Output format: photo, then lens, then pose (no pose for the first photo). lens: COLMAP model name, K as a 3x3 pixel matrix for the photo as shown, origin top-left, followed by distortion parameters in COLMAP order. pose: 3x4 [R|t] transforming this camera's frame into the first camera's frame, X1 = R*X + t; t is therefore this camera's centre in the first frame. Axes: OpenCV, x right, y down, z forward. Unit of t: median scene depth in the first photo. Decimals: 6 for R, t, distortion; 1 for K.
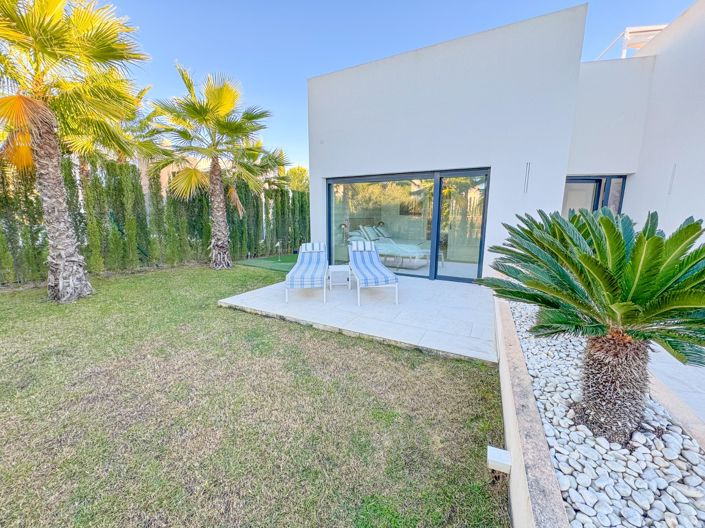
lens RADIAL K [[281.5, 0, 351.5], [0, 281.5, 264.6], [0, 0, 1]] dist [-0.001265, 0.000090]
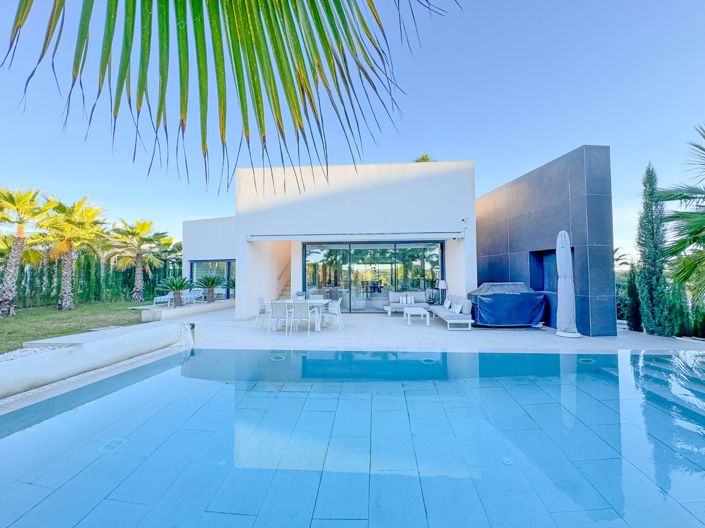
lens RADIAL K [[281.5, 0, 351.5], [0, 281.5, 264.6], [0, 0, 1]] dist [-0.001265, 0.000090]
pose [[0.991738, -0.001043, 0.128275, 0.879065], [0.027084, 0.979128, -0.201434, 0.211150], [-0.125388, 0.203244, 0.971066, -1.324949]]
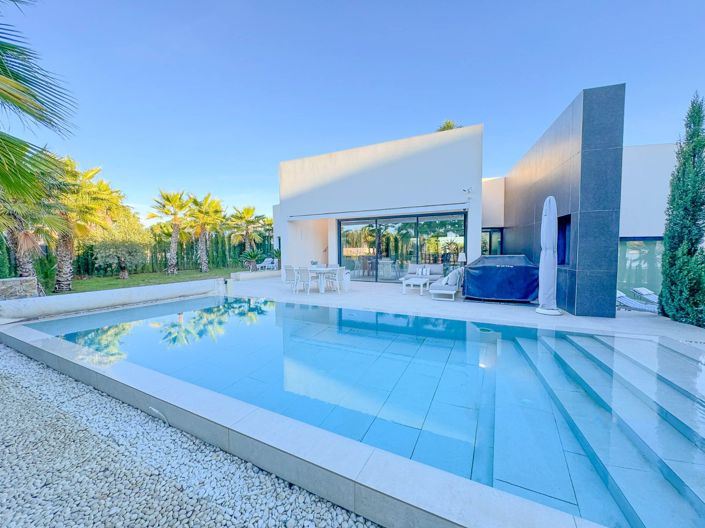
lens RADIAL K [[281.5, 0, 351.5], [0, 281.5, 264.6], [0, 0, 1]] dist [-0.001265, 0.000090]
pose [[0.961875, 0.006441, -0.273413, 1.353771], [-0.036727, 0.993709, -0.105796, 0.240043], [0.271011, 0.111804, 0.956061, -1.455287]]
